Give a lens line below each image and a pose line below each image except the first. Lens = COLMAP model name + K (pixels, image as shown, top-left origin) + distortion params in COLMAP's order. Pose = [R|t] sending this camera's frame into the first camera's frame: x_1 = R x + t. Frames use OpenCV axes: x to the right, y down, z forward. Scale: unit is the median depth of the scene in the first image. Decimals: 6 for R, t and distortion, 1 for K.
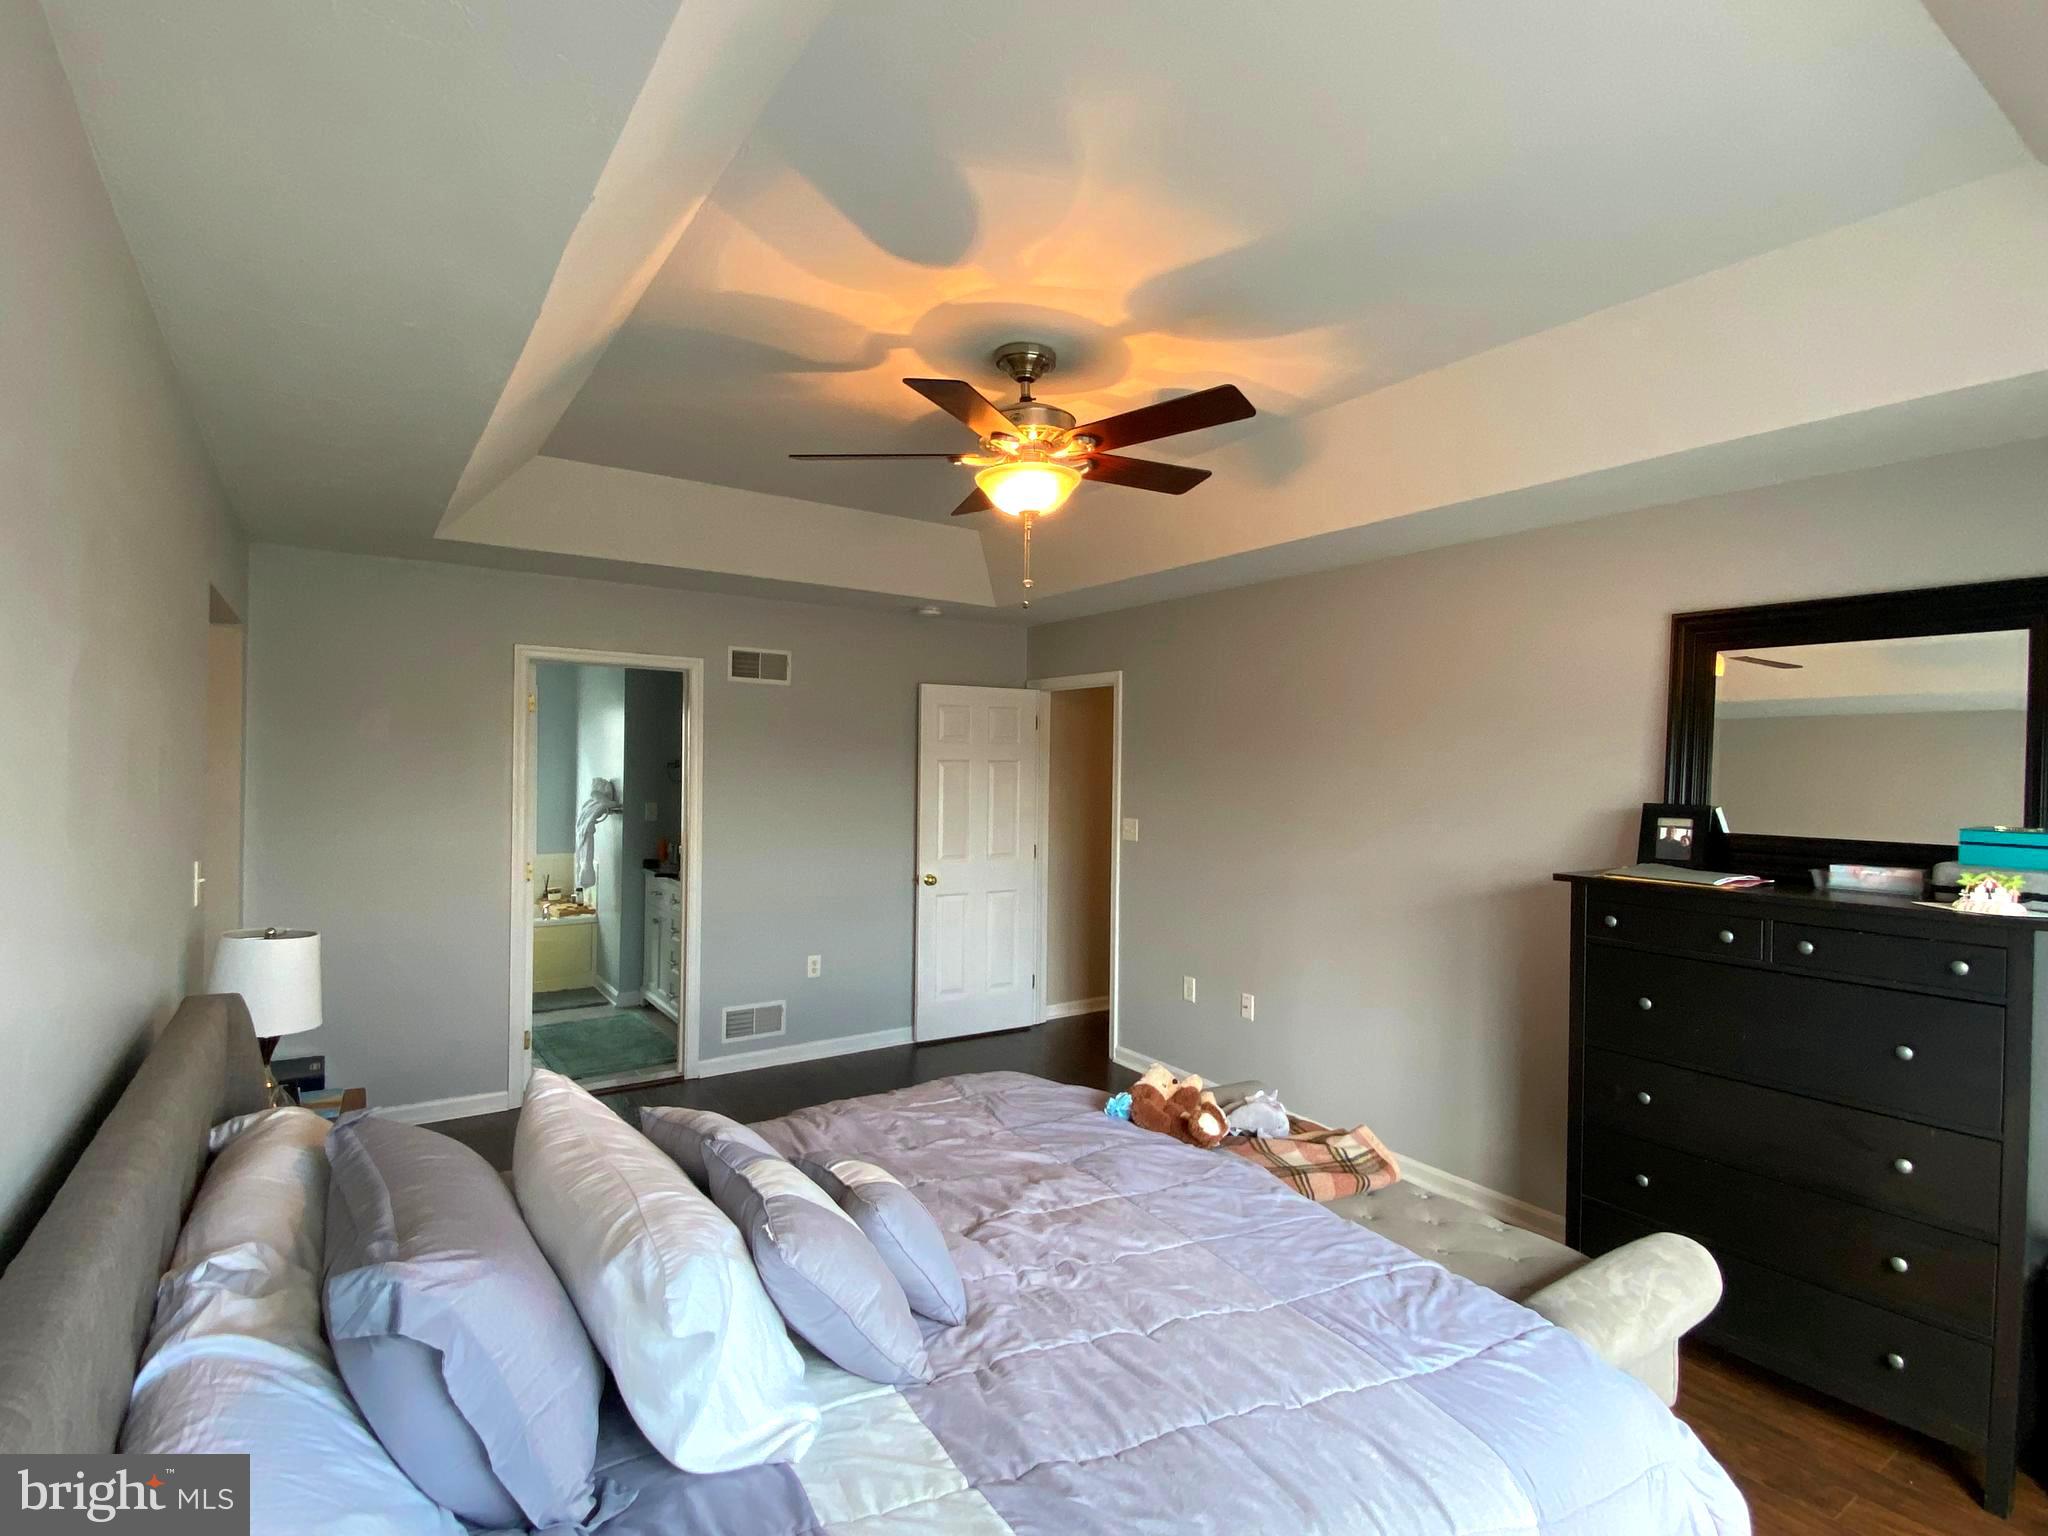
lens RADIAL K [[1001.1, 0, 1024.0], [0, 1001.1, 768.0], [0, 0, 1]] dist [-0.000217, -0.000072]
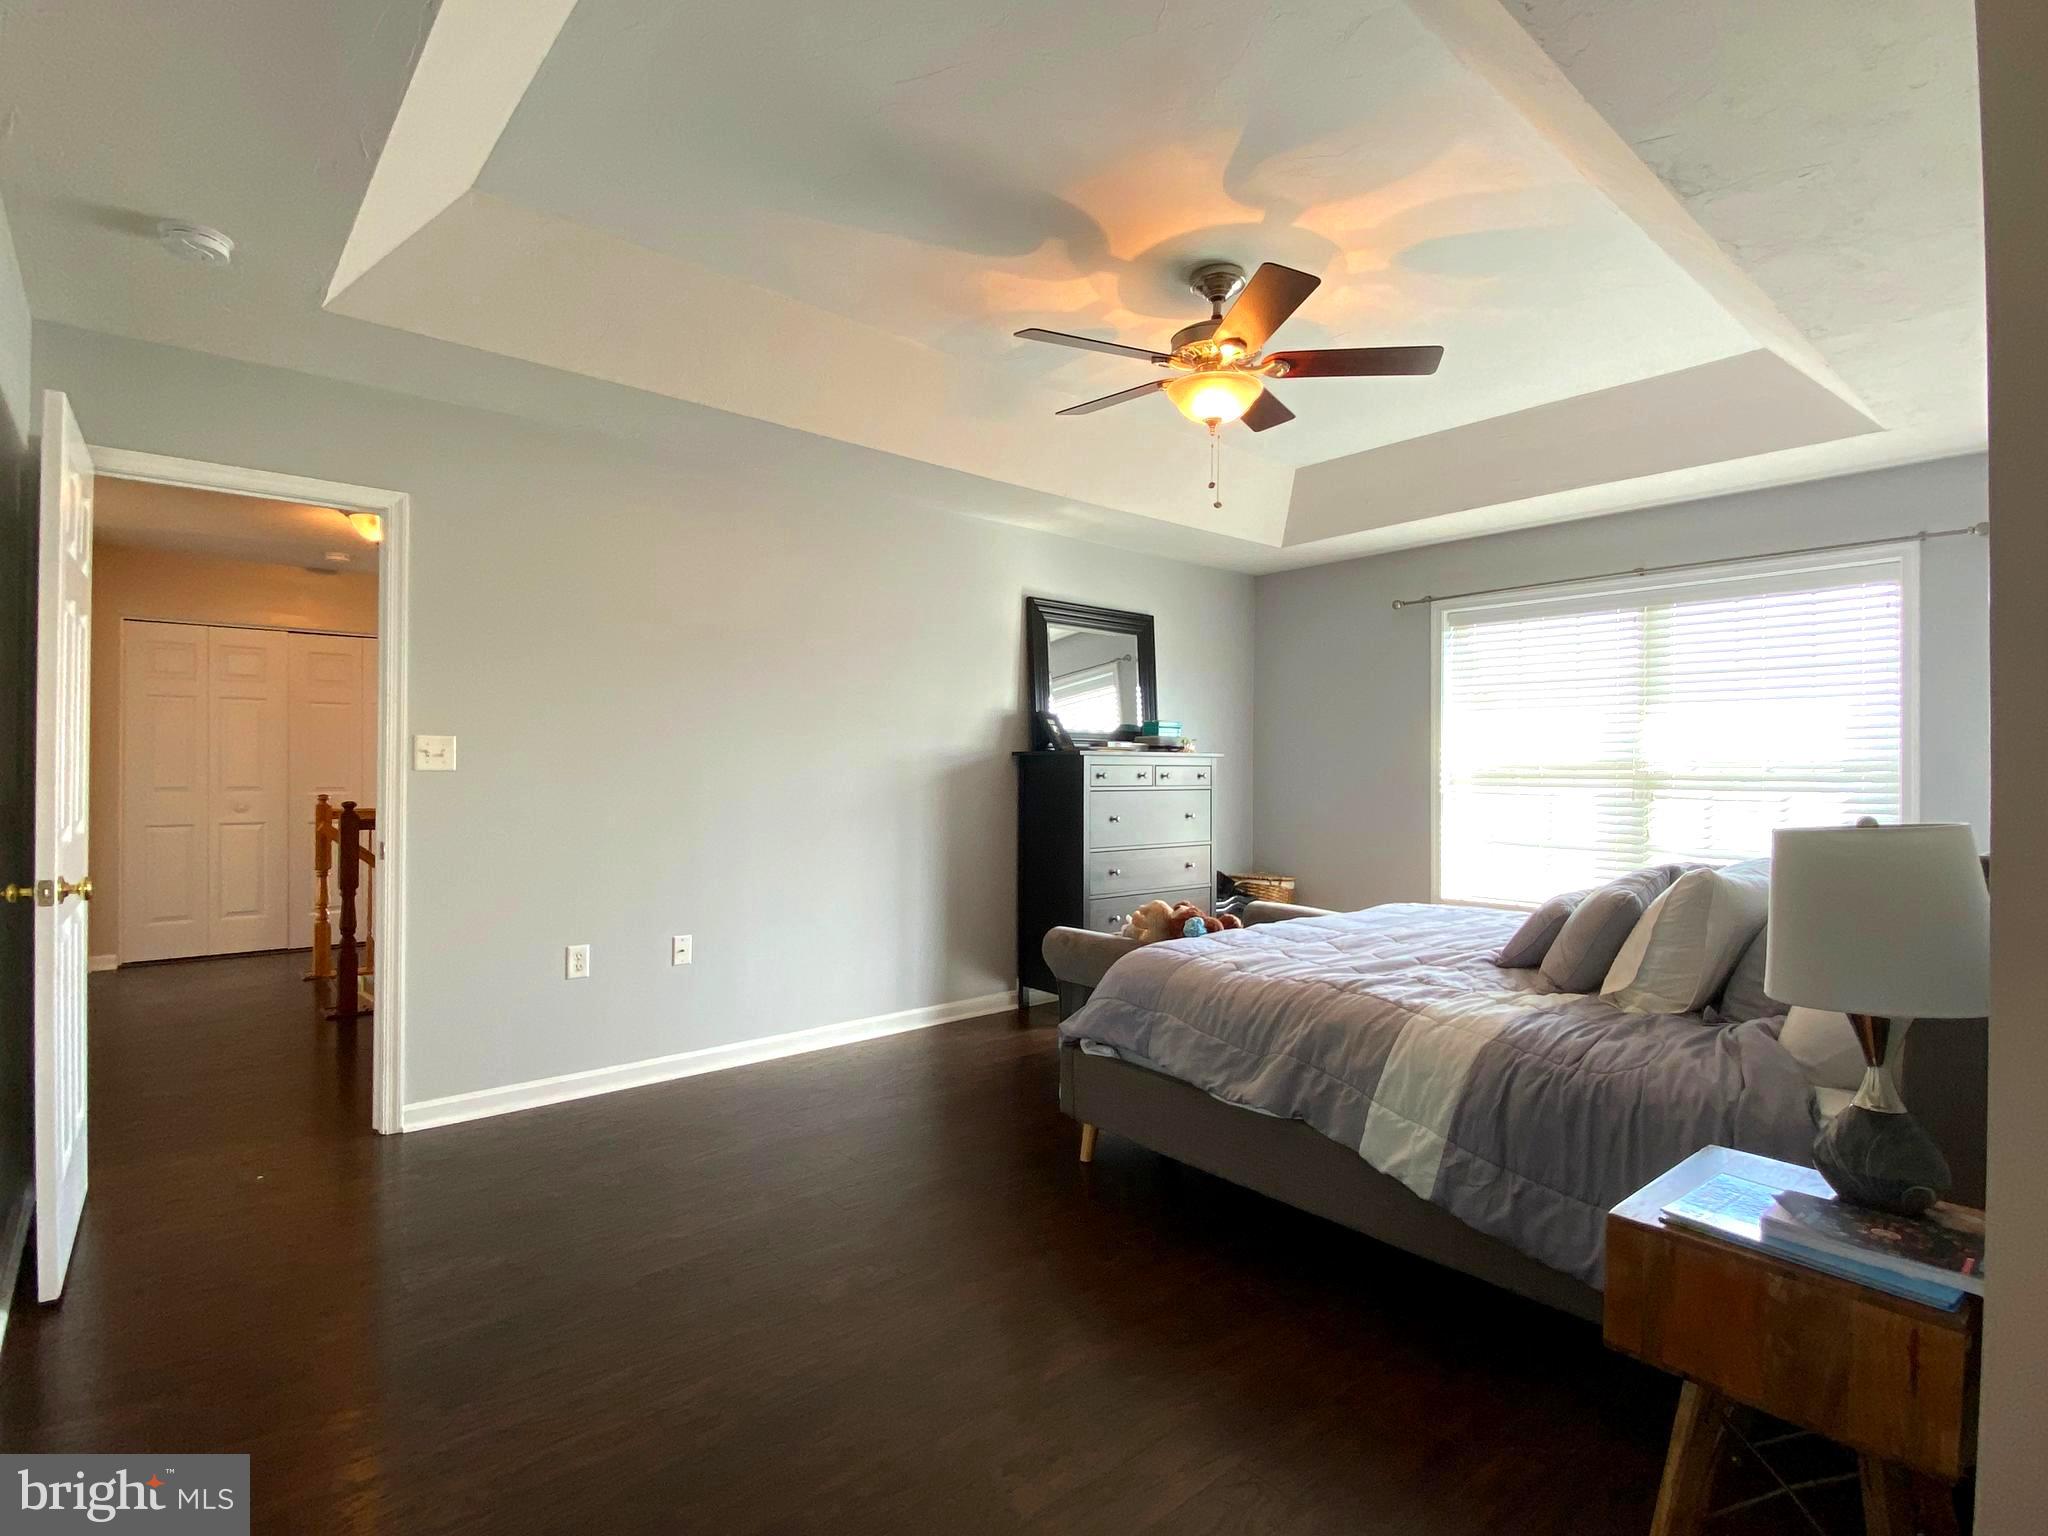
lens RADIAL K [[1001.1, 0, 1024.0], [0, 1001.1, 768.0], [0, 0, 1]] dist [-0.000217, -0.000072]
pose [[-0.105025, -0.012875, 0.994386, -0.462779], [-0.001792, 0.999917, 0.012757, 0.050812], [-0.994468, -0.000442, -0.105040, 0.565070]]
